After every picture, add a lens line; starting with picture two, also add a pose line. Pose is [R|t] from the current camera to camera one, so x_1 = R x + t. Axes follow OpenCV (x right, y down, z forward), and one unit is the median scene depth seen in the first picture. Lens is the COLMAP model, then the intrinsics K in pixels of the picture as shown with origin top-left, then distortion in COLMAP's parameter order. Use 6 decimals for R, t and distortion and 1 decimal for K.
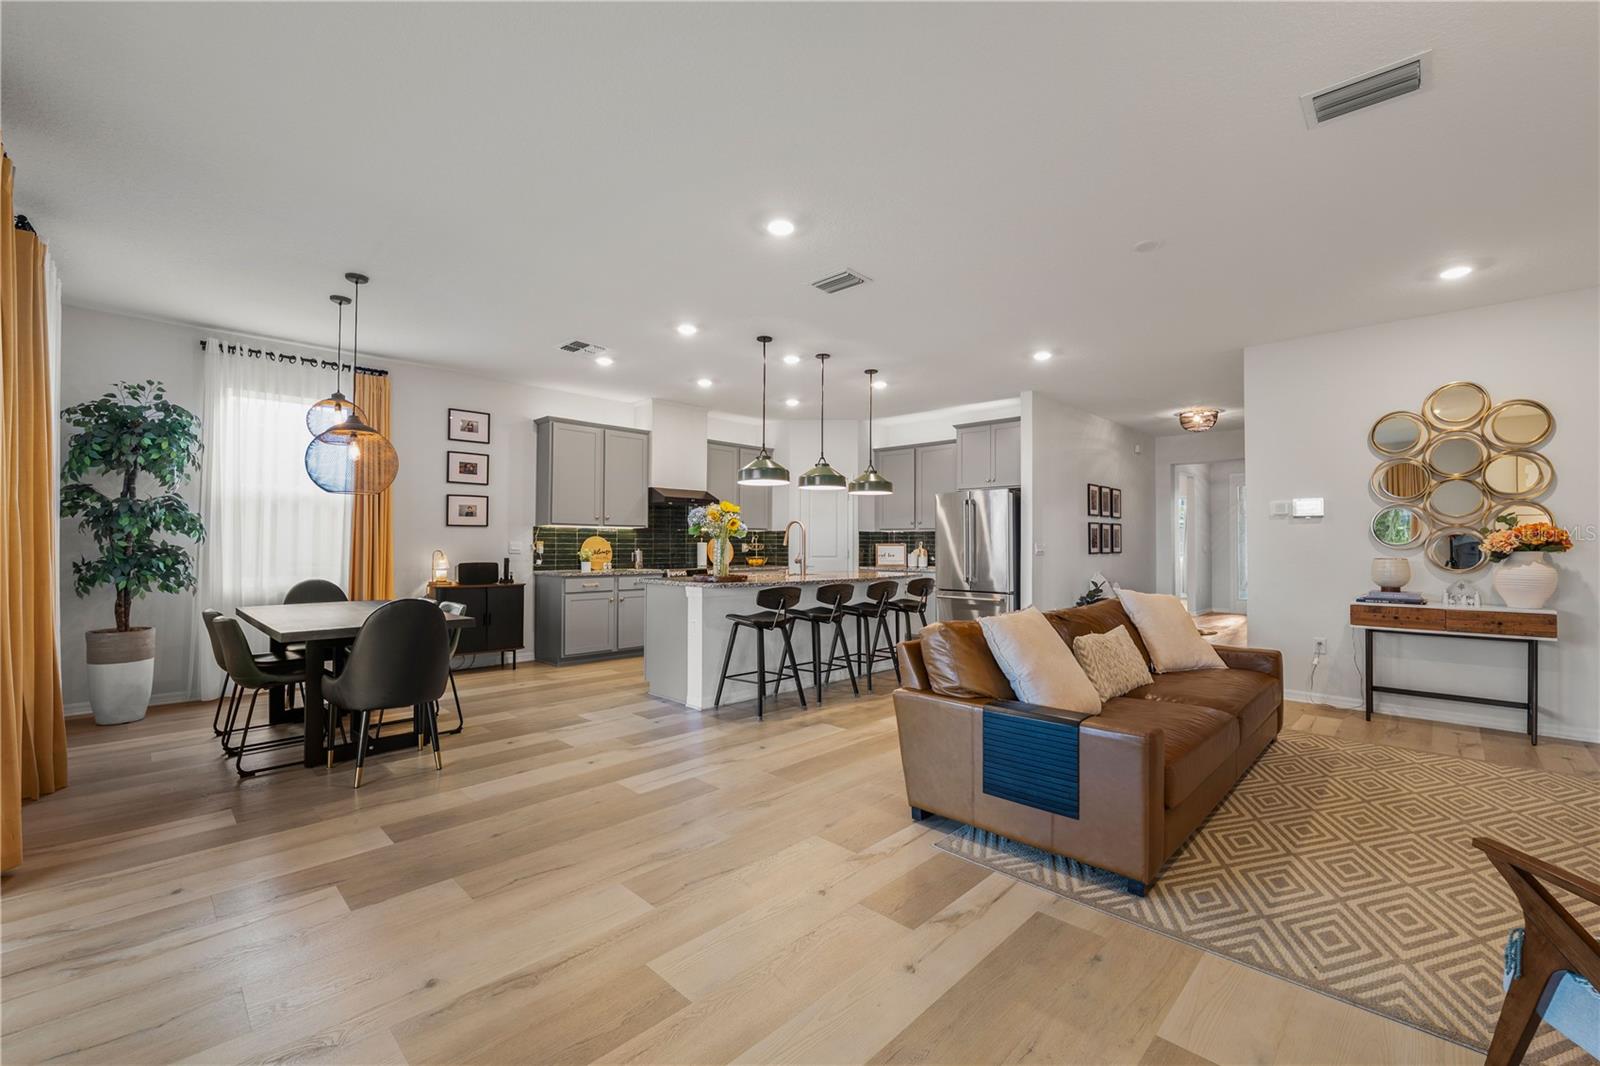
lens RADIAL K [[669.8, 0, 797.2], [0, 669.8, 531.8], [0, 0, 1]] dist [-0.012668, 0.000974]
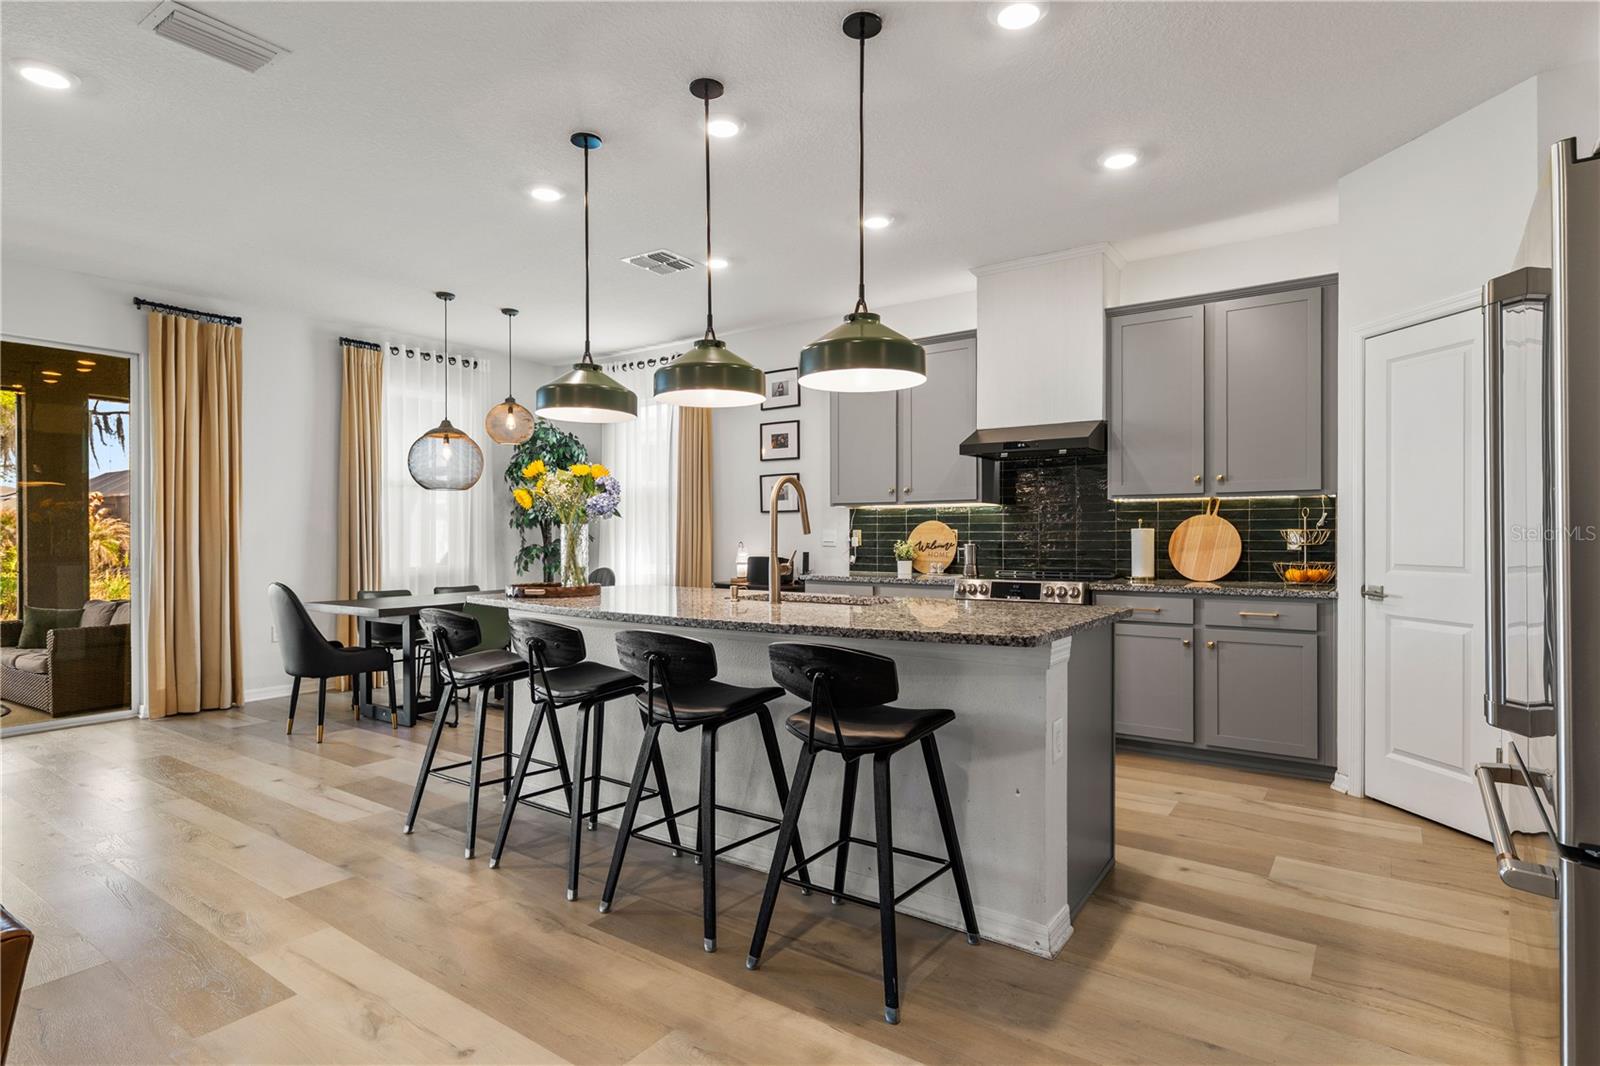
lens RADIAL K [[820.4, 0, 810.1], [0, 820.4, 540.5], [0, 0, 1]] dist [-0.000495, 0.000533]
pose [[0.167431, 0.004441, -0.985874, 0.634825], [0.022007, 0.999724, 0.008241, 0.024000], [0.985638, -0.023076, 0.167287, 1.095557]]
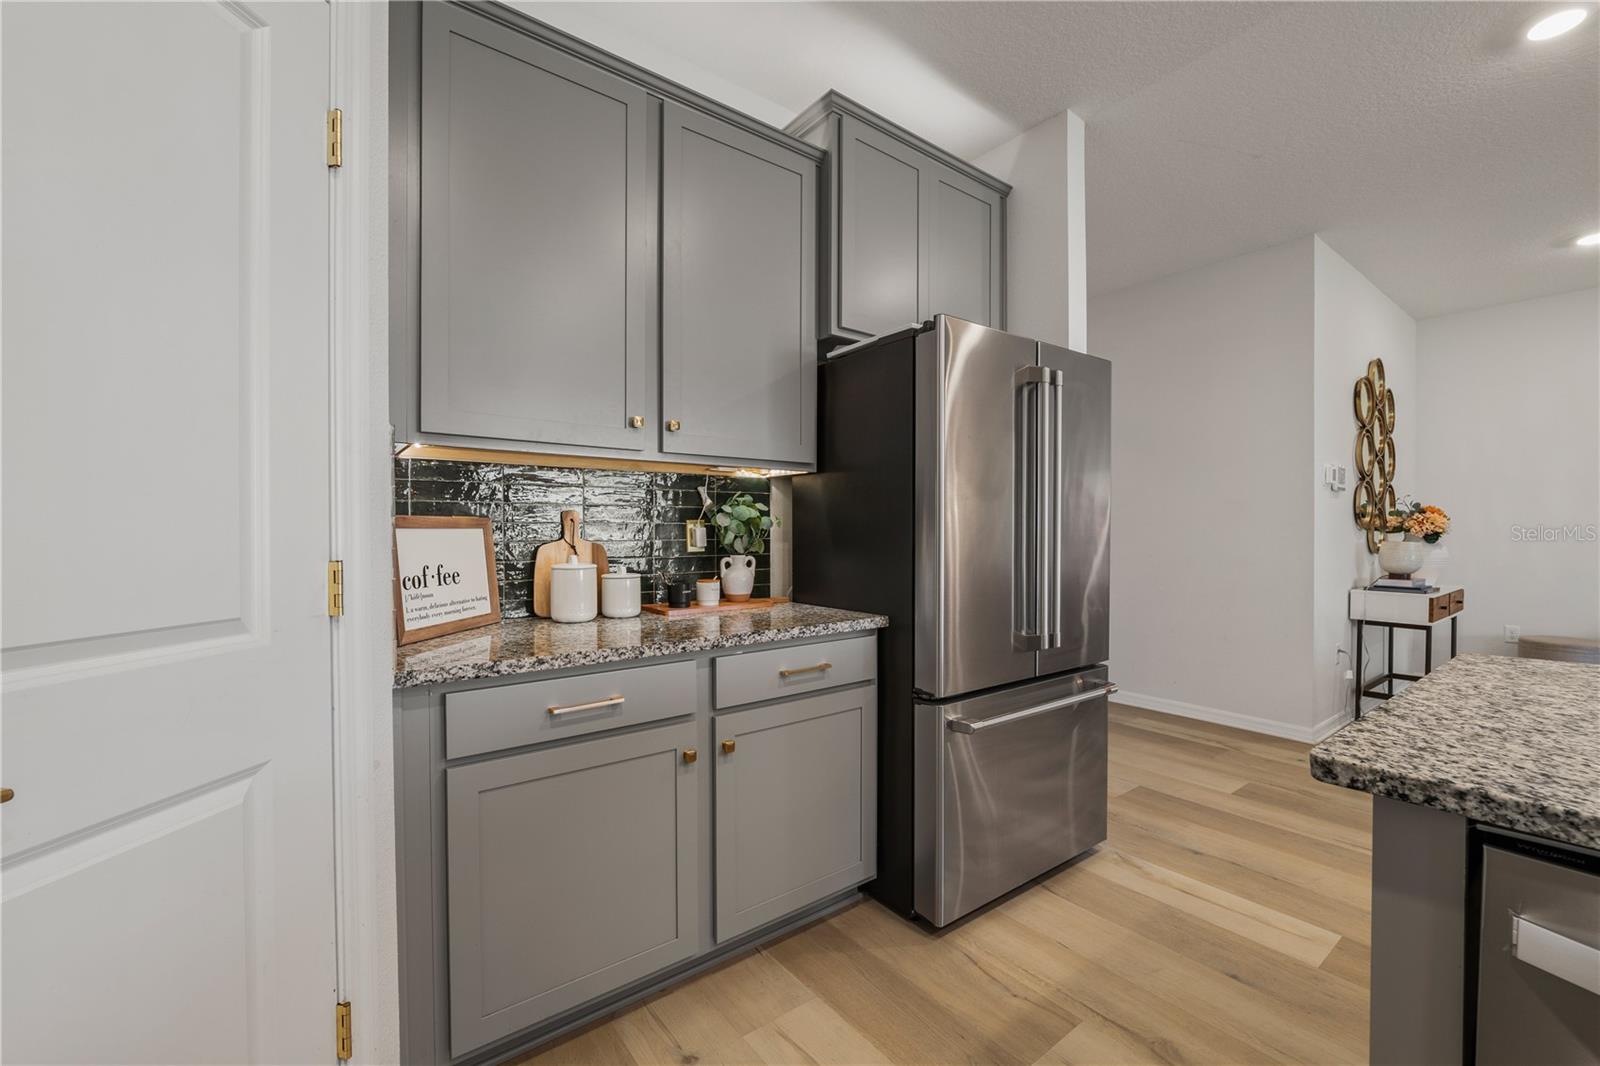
lens RADIAL K [[669.8, 0, 820.4], [0, 669.8, 535.7], [0, 0, 1]] dist [-0.012668, 0.000974]
pose [[0.117367, -0.013873, 0.992992, -0.074081], [-0.019386, 0.999680, 0.016258, 0.031031], [-0.992899, -0.021159, 0.117060, 1.514041]]
